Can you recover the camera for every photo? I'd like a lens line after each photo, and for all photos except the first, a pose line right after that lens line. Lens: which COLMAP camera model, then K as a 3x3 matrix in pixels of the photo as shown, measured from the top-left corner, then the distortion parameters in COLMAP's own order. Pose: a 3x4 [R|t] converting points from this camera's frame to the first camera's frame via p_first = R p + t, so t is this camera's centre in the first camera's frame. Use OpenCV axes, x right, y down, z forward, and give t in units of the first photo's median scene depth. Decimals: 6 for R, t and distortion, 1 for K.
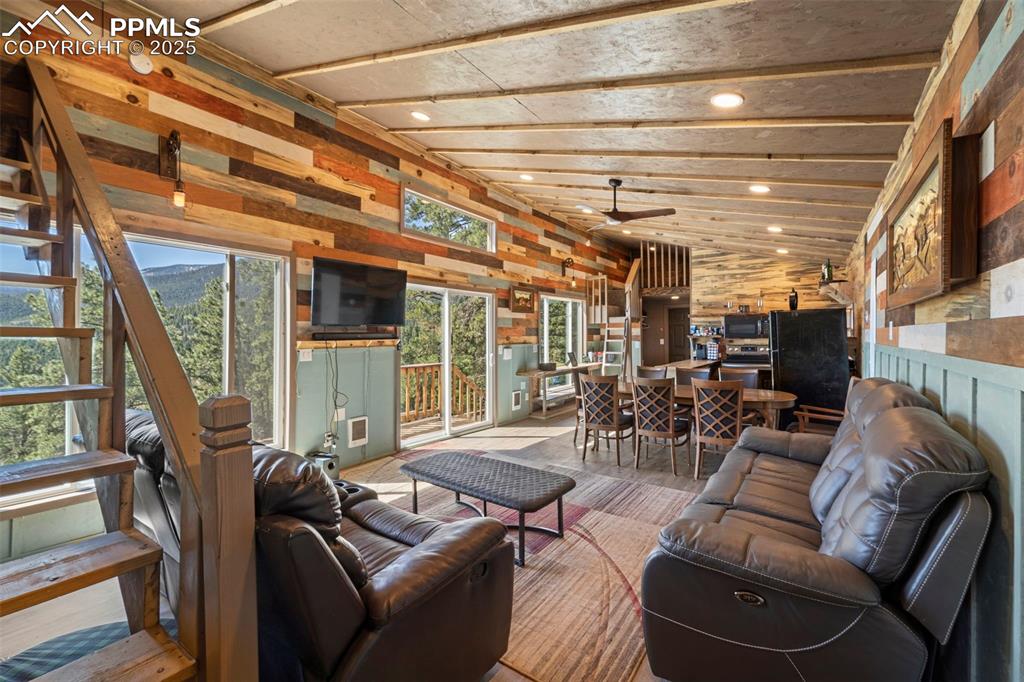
lens RADIAL K [[423.0, 0, 514.2], [0, 423.0, 330.3], [0, 0, 1]] dist [0.008462, -0.000199]
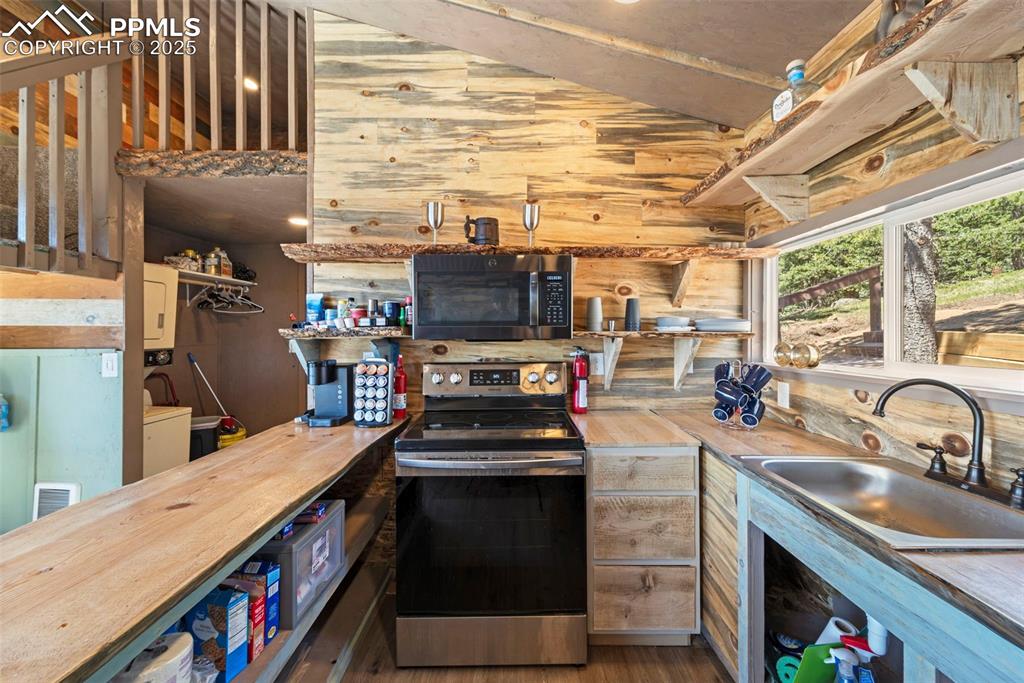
lens RADIAL K [[421.2, 0, 519.7], [0, 421.2, 330.2], [0, 0, 1]] dist [0.006433, -0.000197]
pose [[0.814928, 0.010486, 0.579467, 0.557692], [-0.012030, 0.999927, -0.001175, 0.017039], [-0.579437, -0.006013, 0.814995, 1.049961]]
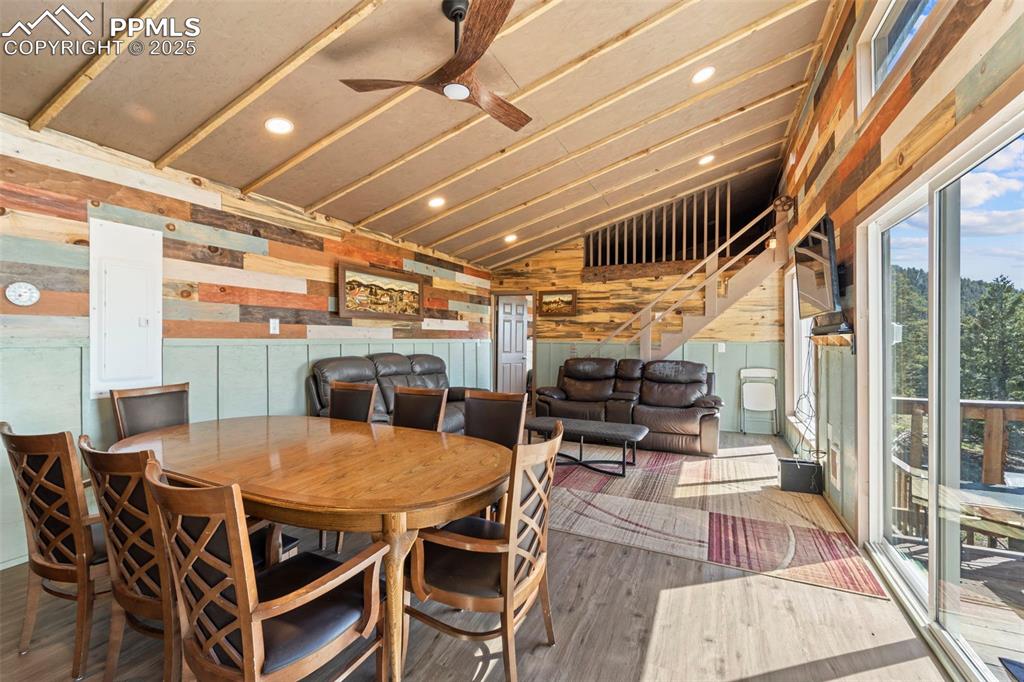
lens RADIAL K [[428.9, 0, 513.4], [0, 428.9, 339.5], [0, 0, 1]] dist [0.004616, 0.000007]
pose [[-0.984364, 0.000275, -0.176148, 0.226044], [0.001823, 0.999961, -0.008629, 0.027987], [0.176139, -0.008815, -0.984326, 1.297111]]
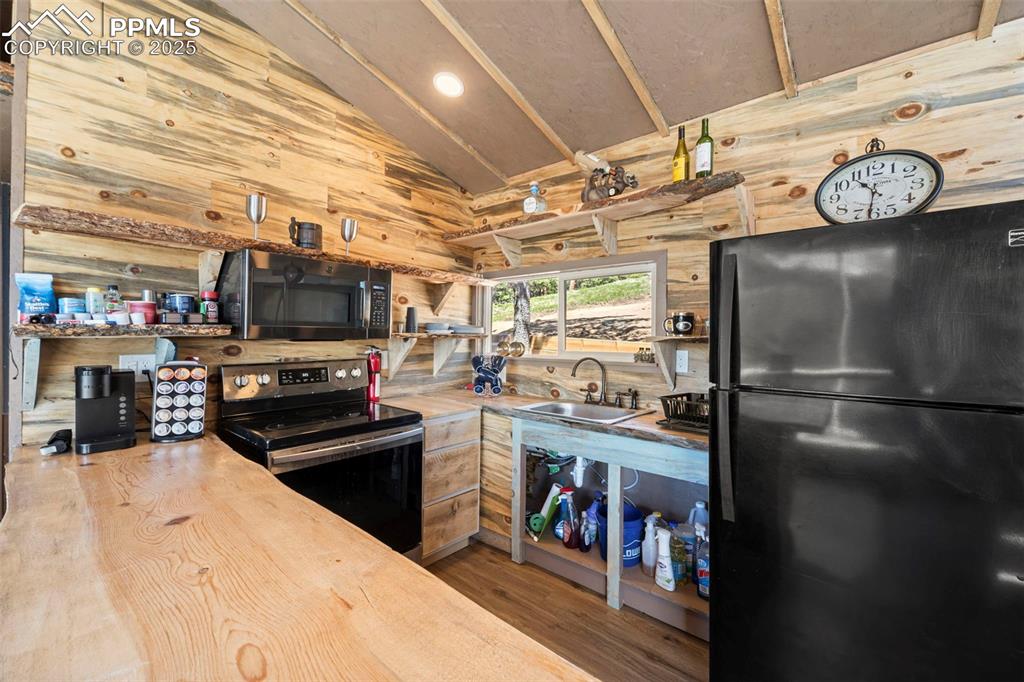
lens RADIAL K [[421.3, 0, 512.2], [0, 421.3, 336.0], [0, 0, 1]] dist [0.003771, 0.000027]
pose [[0.099750, 0.008427, 0.994977, 0.379186], [-0.022185, 0.999734, -0.006243, 0.020426], [-0.994765, -0.021451, 0.099910, 1.145299]]
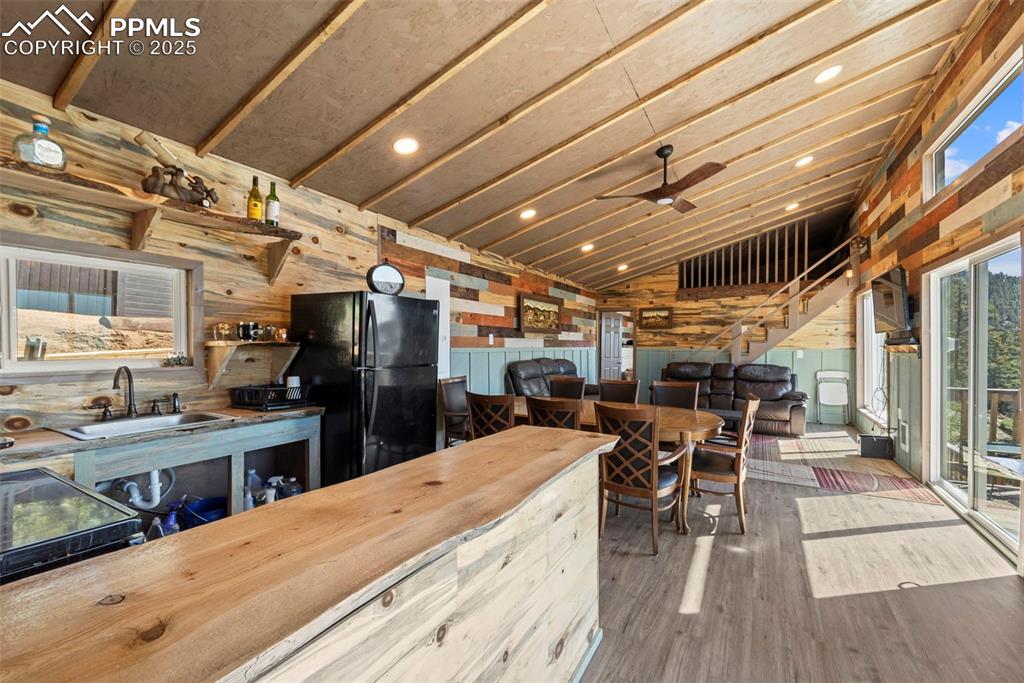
lens RADIAL K [[417.5, 0, 514.3], [0, 417.5, 348.3], [0, 0, 1]] dist [0.001793, -0.000199]
pose [[-0.996099, 0.001413, -0.088231, 0.518194], [0.001782, 0.999990, -0.004104, 0.025608], [0.088224, -0.004245, -0.996092, 1.539552]]
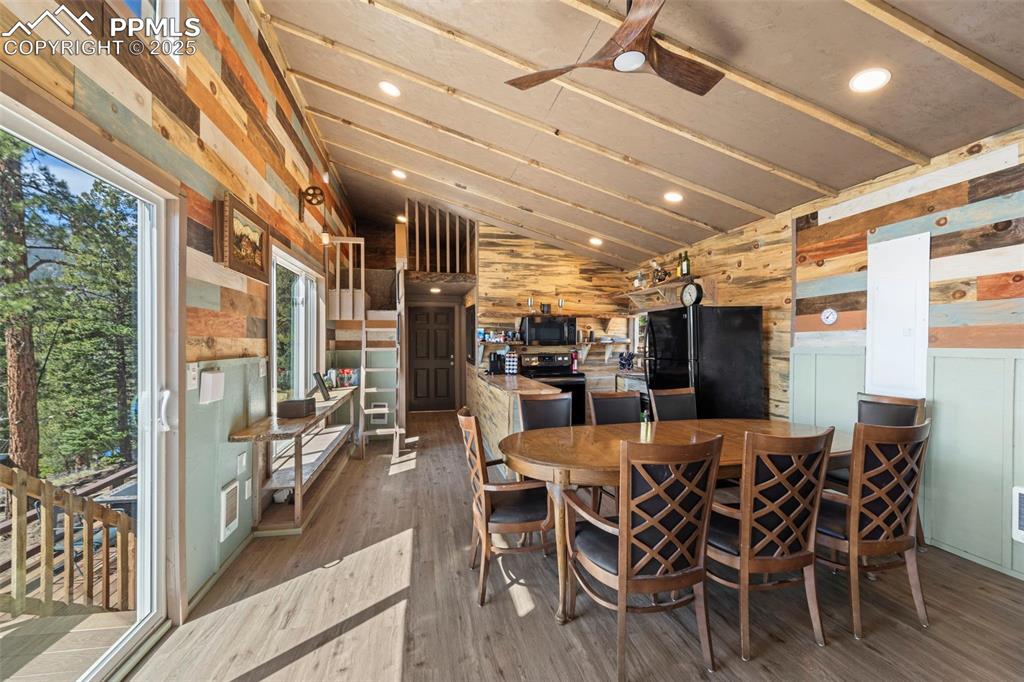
lens RADIAL K [[428.2, 0, 512.9], [0, 428.2, 346.5], [0, 0, 1]] dist [0.001363, 0.000084]
pose [[0.670648, 0.001318, 0.741774, -0.131982], [-0.010896, 0.999908, 0.008075, 0.020302], [-0.741695, -0.013497, 0.670601, 0.693879]]
